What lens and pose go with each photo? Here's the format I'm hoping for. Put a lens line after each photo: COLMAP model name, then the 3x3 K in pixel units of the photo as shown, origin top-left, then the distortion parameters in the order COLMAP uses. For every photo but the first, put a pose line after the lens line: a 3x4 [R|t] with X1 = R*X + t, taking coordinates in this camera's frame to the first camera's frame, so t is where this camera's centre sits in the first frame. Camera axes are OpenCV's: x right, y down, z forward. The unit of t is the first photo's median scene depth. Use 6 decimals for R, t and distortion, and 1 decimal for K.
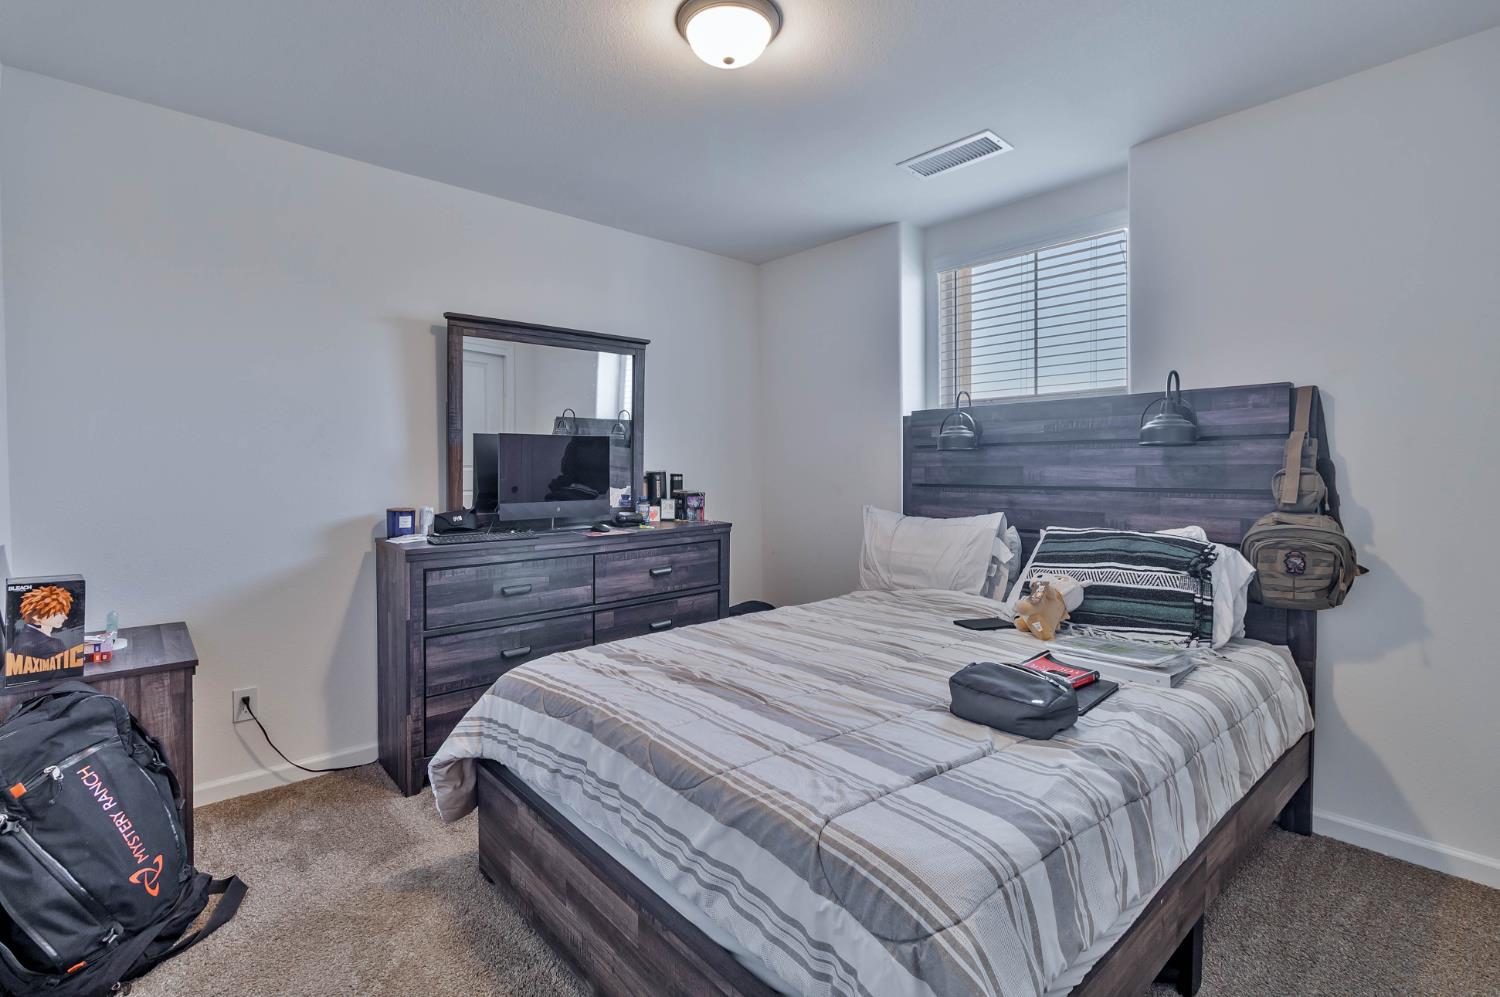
lens RADIAL K [[694.1, 0, 750.5], [0, 694.1, 467.4], [0, 0, 1]] dist [-0.000064, 0.000696]
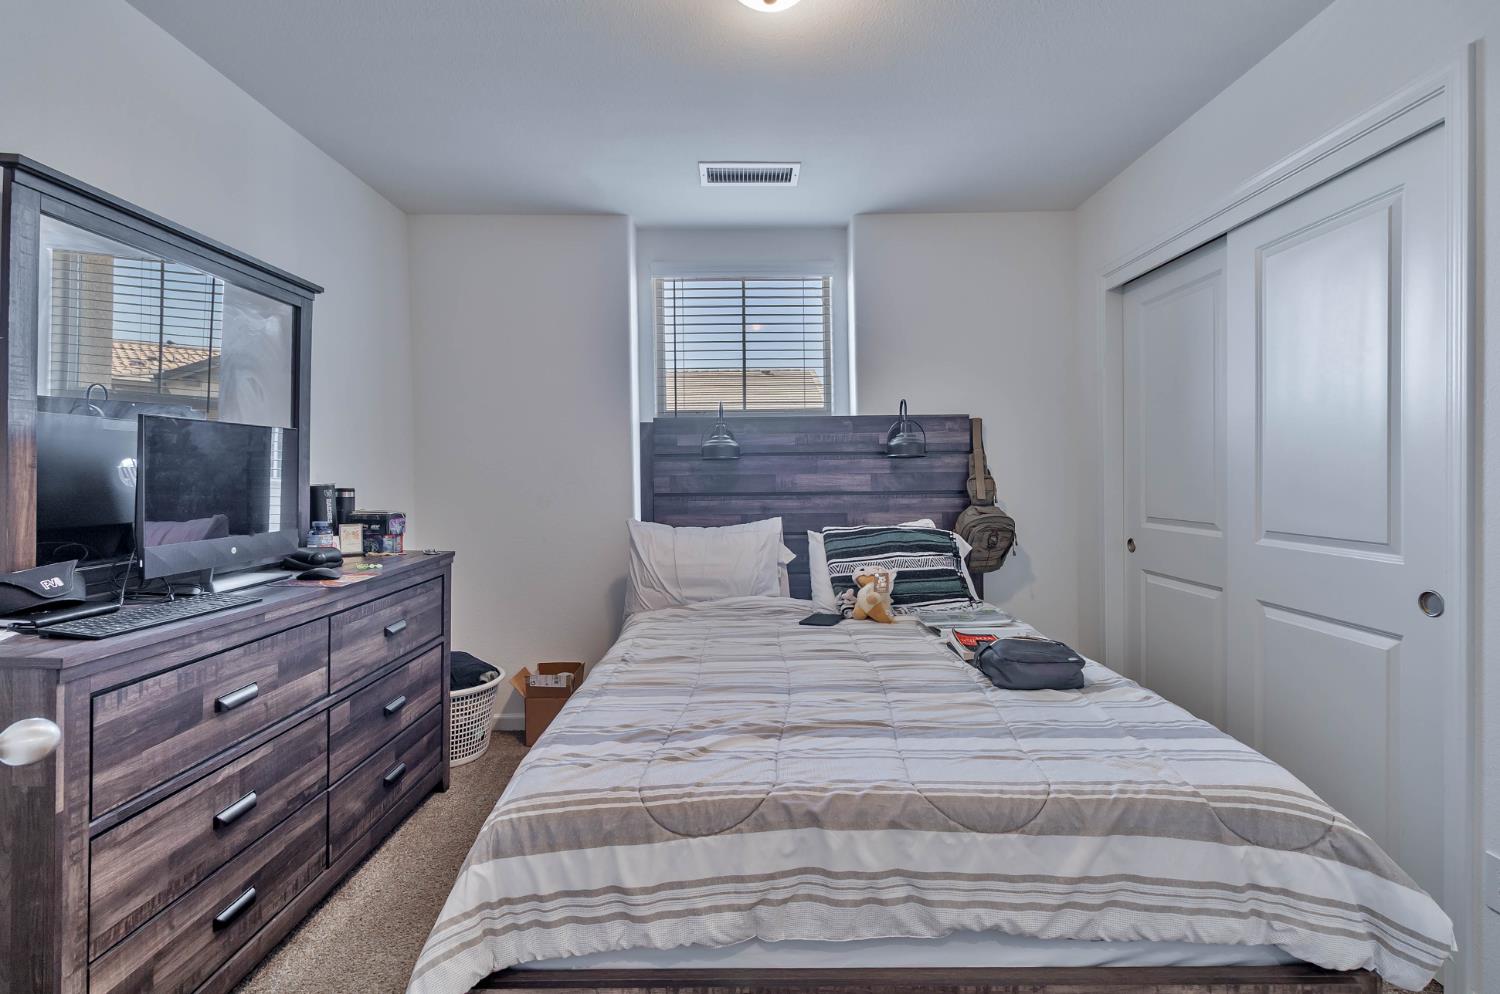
lens RADIAL K [[698.6, 0, 757.7], [0, 698.6, 476.1], [0, 0, 1]] dist [-0.000973, 0.000272]
pose [[0.658833, -0.003256, 0.752282, -0.497859], [0.007059, 0.999973, -0.001855, 0.002811], [-0.752256, 0.006533, 0.658839, 0.324920]]
